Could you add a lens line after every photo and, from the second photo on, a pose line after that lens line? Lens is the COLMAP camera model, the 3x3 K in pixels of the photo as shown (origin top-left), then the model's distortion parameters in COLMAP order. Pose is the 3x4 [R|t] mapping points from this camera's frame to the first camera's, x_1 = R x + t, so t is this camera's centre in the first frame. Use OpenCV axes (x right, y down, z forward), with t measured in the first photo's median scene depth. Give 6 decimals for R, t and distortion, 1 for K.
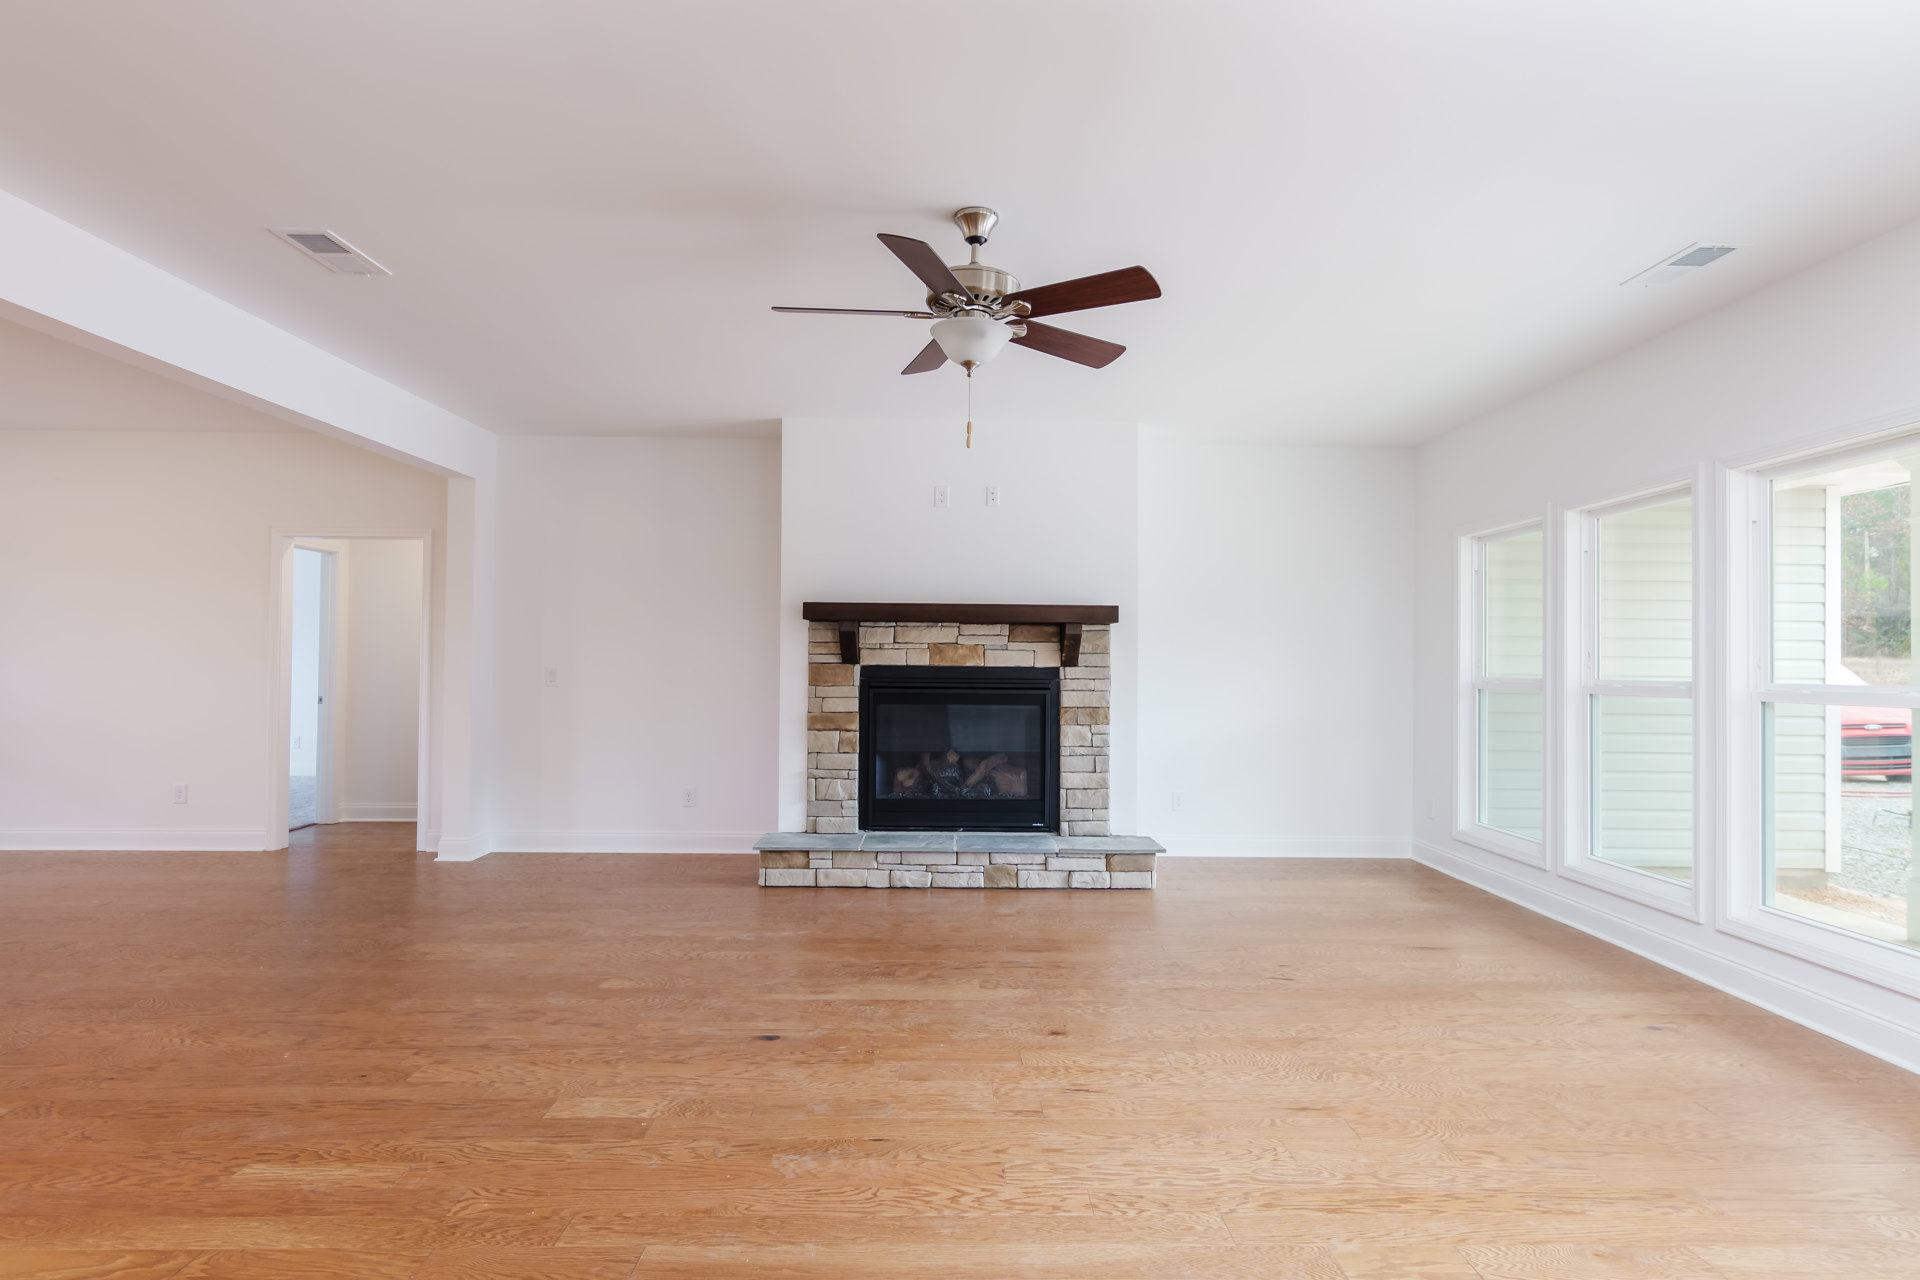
lens RADIAL K [[1039.4, 0, 964.4], [0, 1039.4, 654.3], [0, 0, 1]] dist [0.000439, 0.000872]
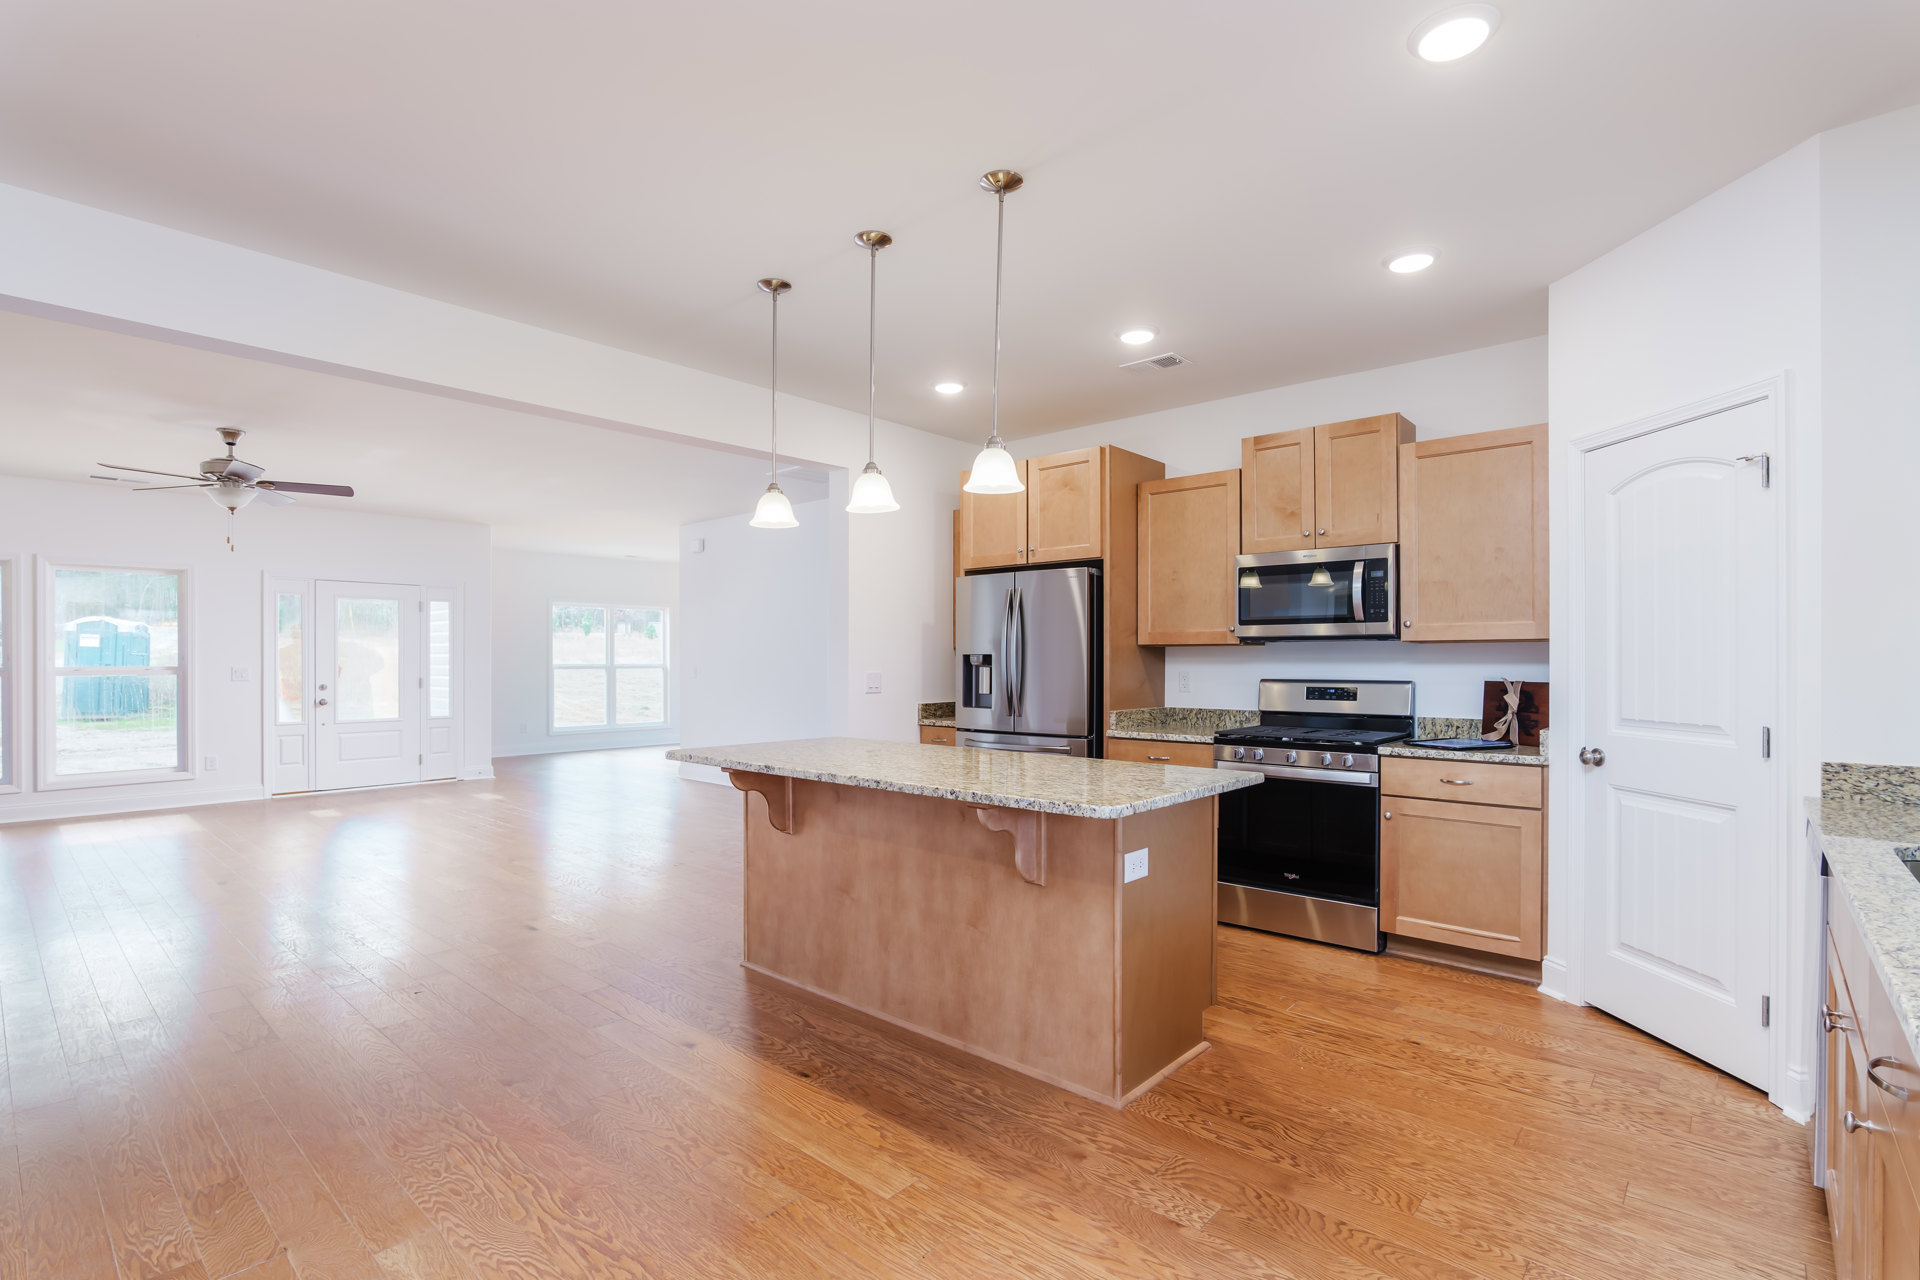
lens RADIAL K [[894.9, 0, 956.9], [0, 894.9, 642.9], [0, 0, 1]] dist [-0.022882, 0.006264]
pose [[-0.738809, 0.002789, 0.673909, -1.997304], [-0.011773, 0.999785, -0.017044, -0.014084], [-0.673812, -0.020527, -0.738618, 1.220271]]
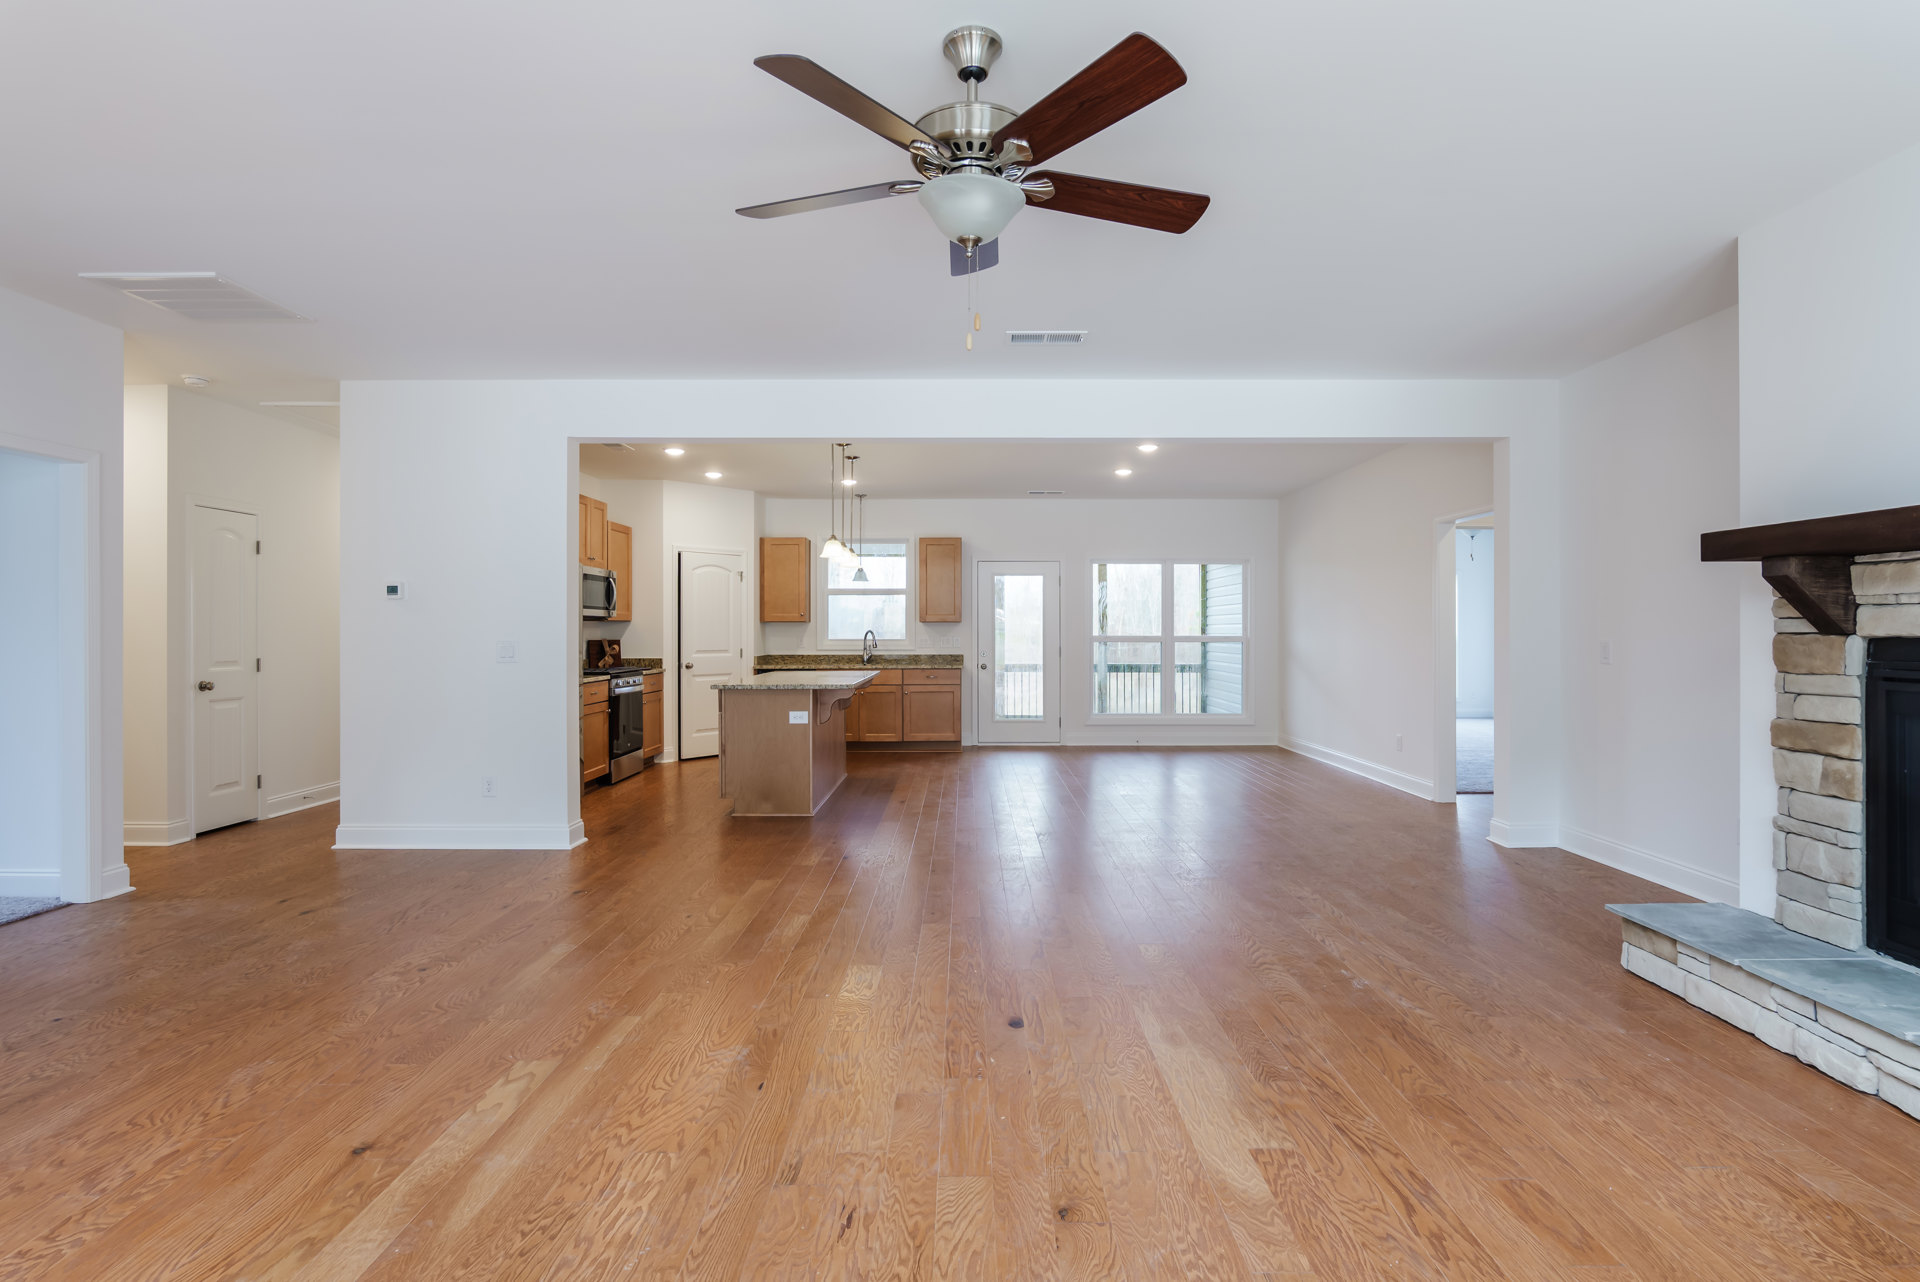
lens RADIAL K [[921.0, 0, 954.1], [0, 921.0, 635.3], [0, 0, 1]] dist [-0.017548, 0.000873]
pose [[-0.027334, -0.005047, -0.999614, 0.638335], [0.007702, 0.999957, -0.005259, 0.014431], [0.999597, -0.007842, -0.027294, 0.934650]]
